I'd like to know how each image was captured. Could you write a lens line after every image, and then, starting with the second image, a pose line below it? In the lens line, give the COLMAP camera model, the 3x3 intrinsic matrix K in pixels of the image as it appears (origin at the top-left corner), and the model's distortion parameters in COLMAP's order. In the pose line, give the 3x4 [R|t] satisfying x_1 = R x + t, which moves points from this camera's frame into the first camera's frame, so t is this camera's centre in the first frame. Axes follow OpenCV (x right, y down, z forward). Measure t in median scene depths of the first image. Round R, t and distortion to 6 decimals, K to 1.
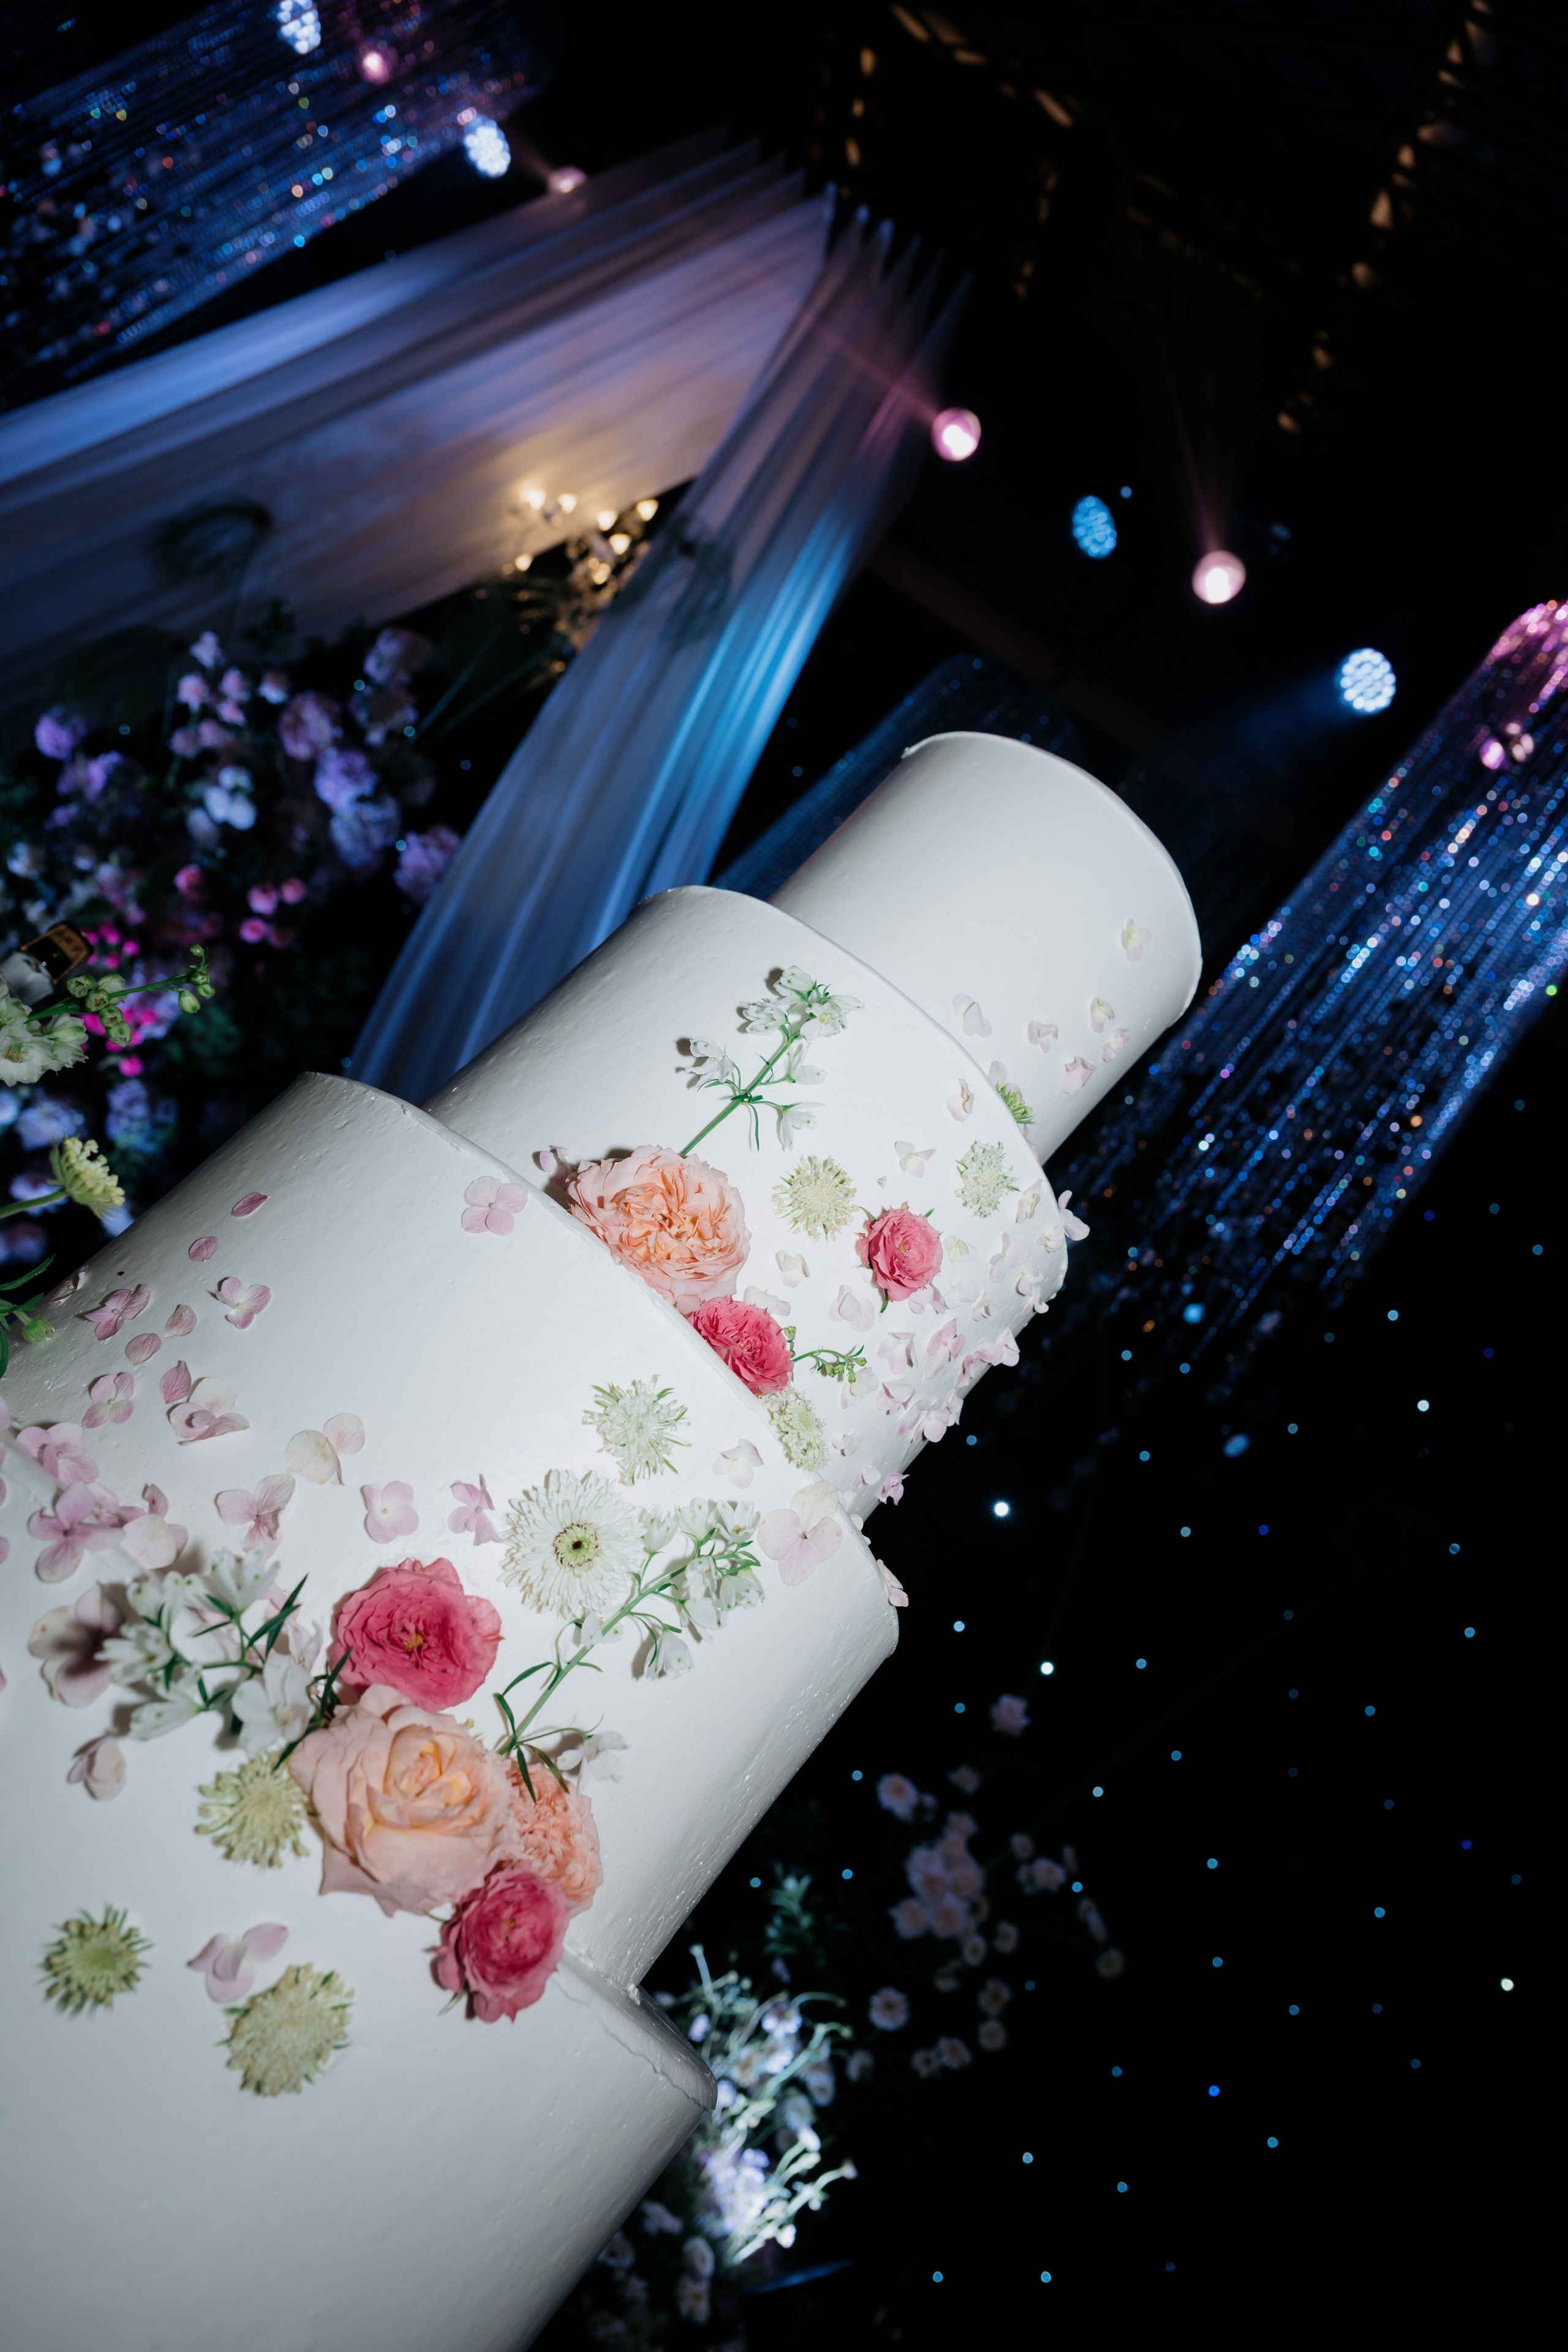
lens RADIAL K [[1601.0, 0, 784.0], [0, 1601.0, 1176.0], [0, 0, 1]] dist [0.004664, 0.004669]
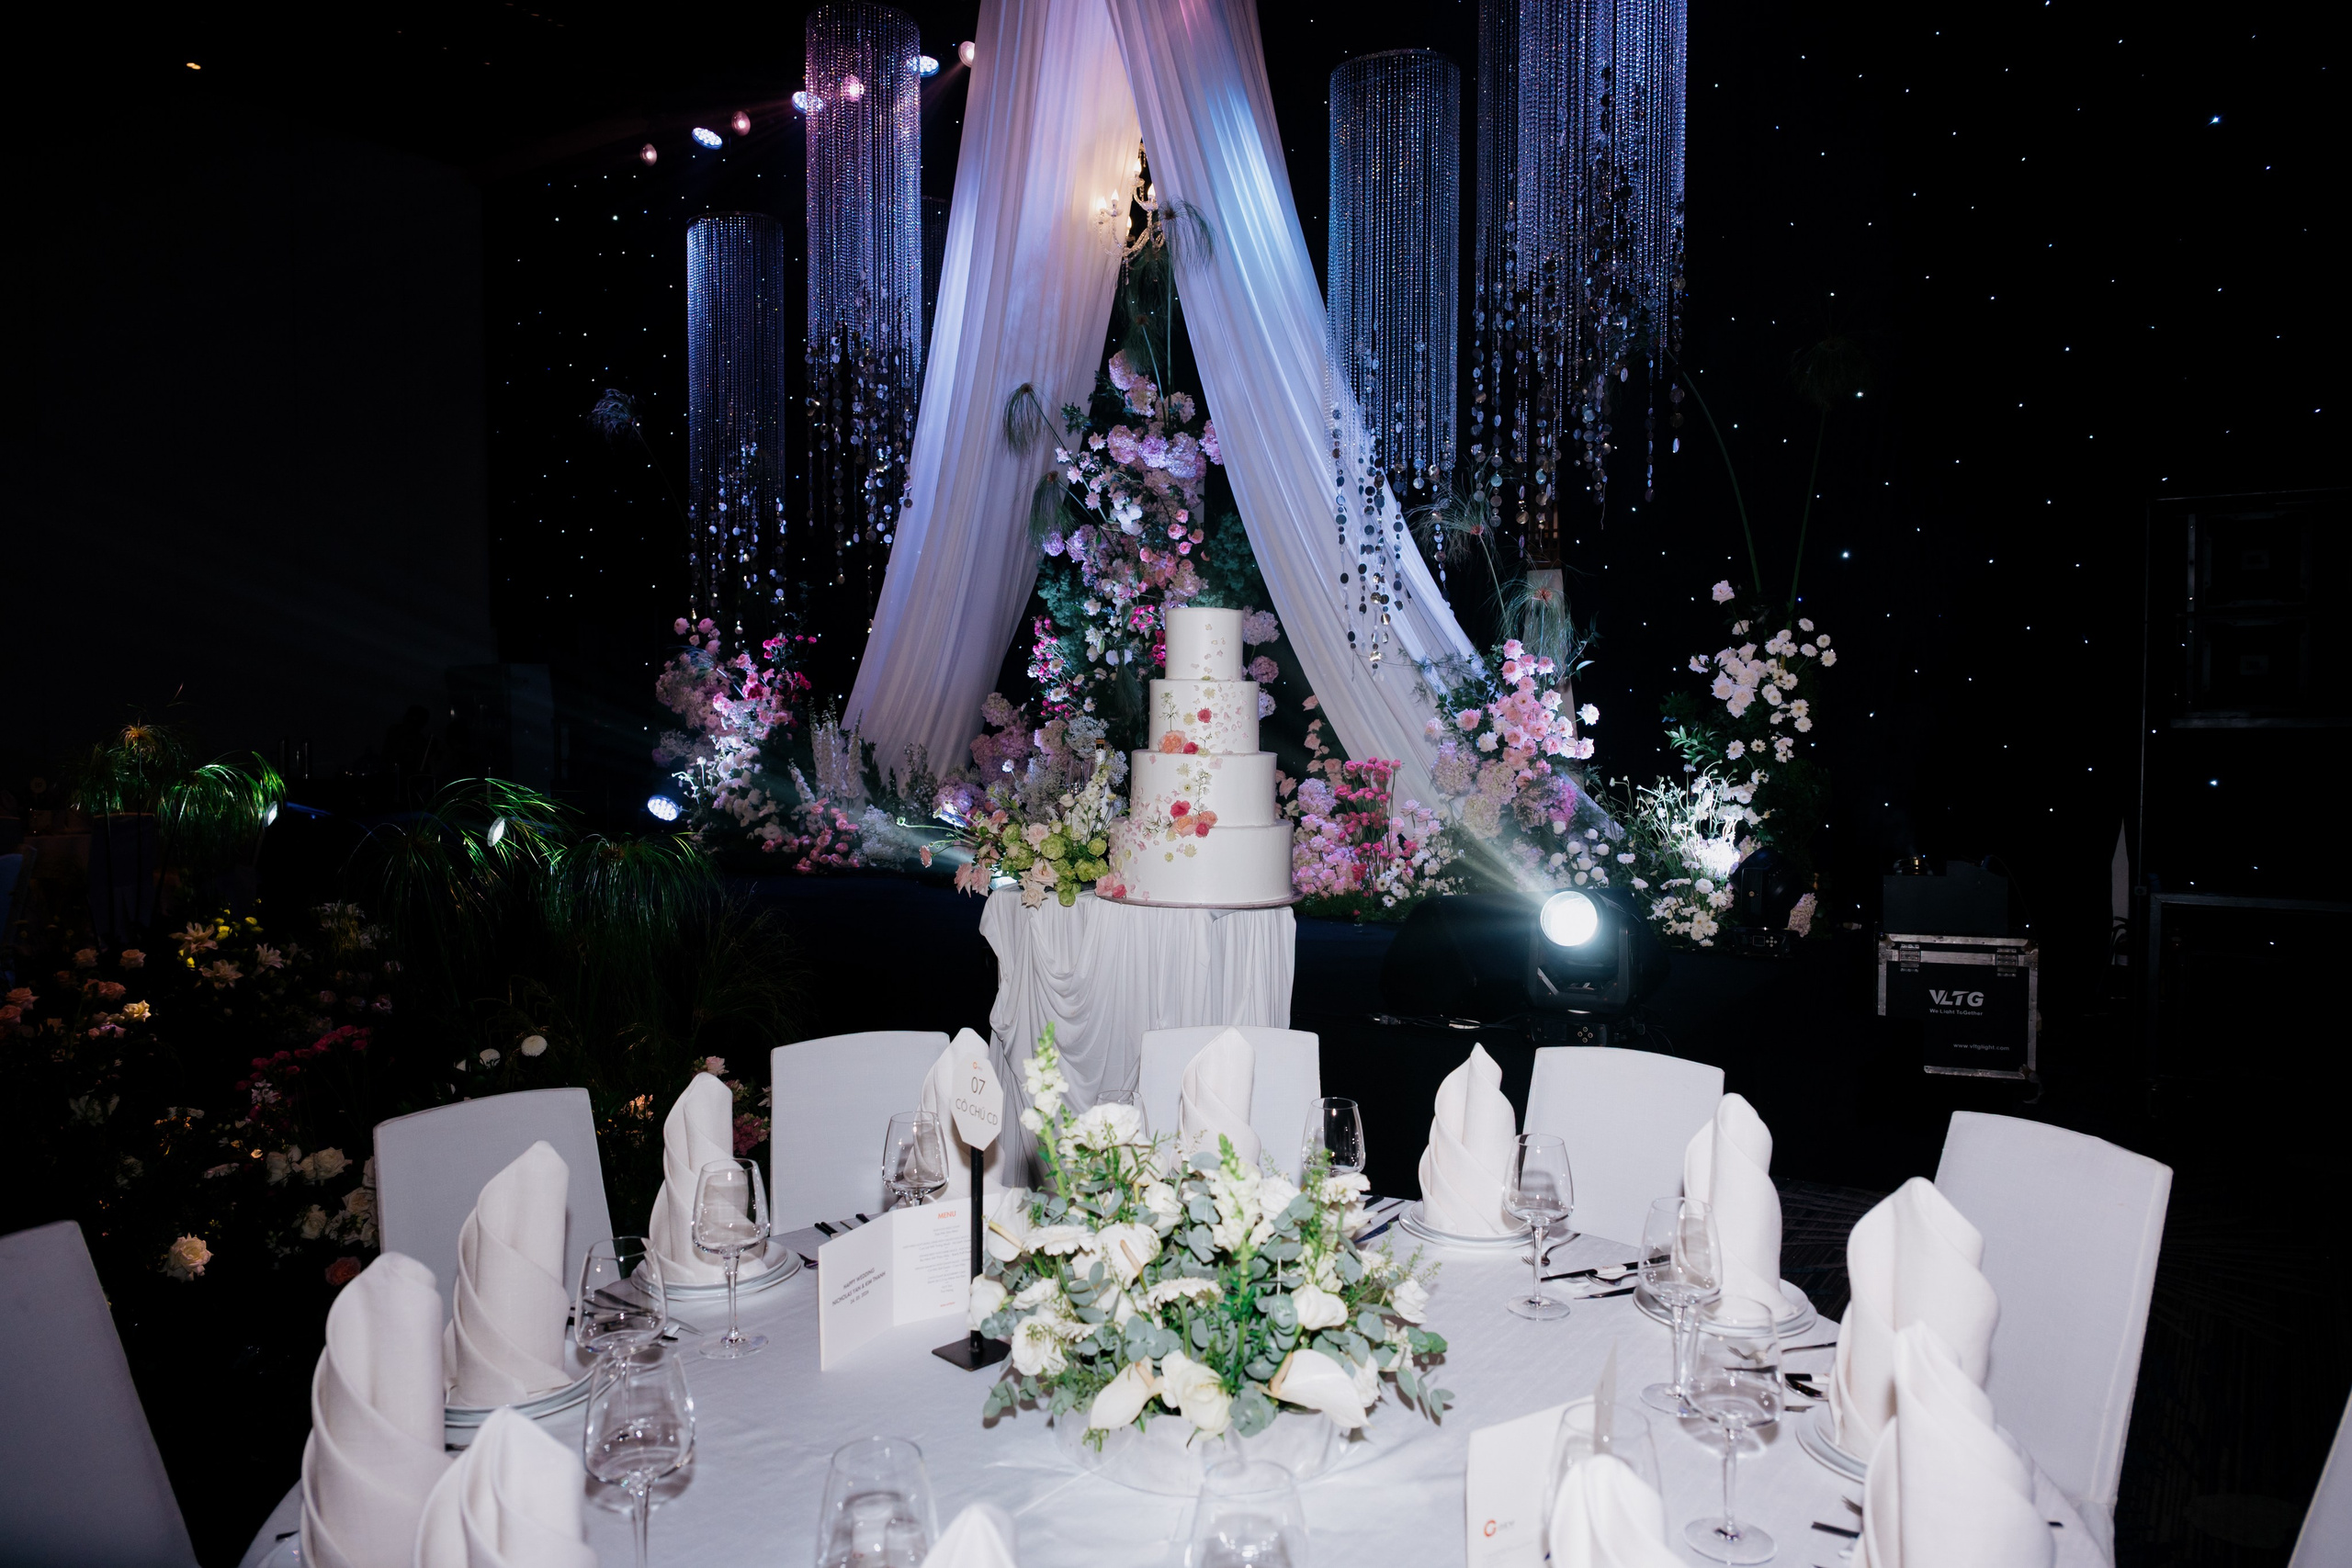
lens RADIAL K [[1600.9, 0, 1176.0], [0, 1600.9, 784.0], [0, 0, 1]] dist [0.004664, 0.004669]
pose [[0.575140, -0.605703, -0.549853, 0.513099], [0.732666, 0.680379, 0.016874, -0.003530], [0.363888, -0.412564, 0.835091, -0.667860]]
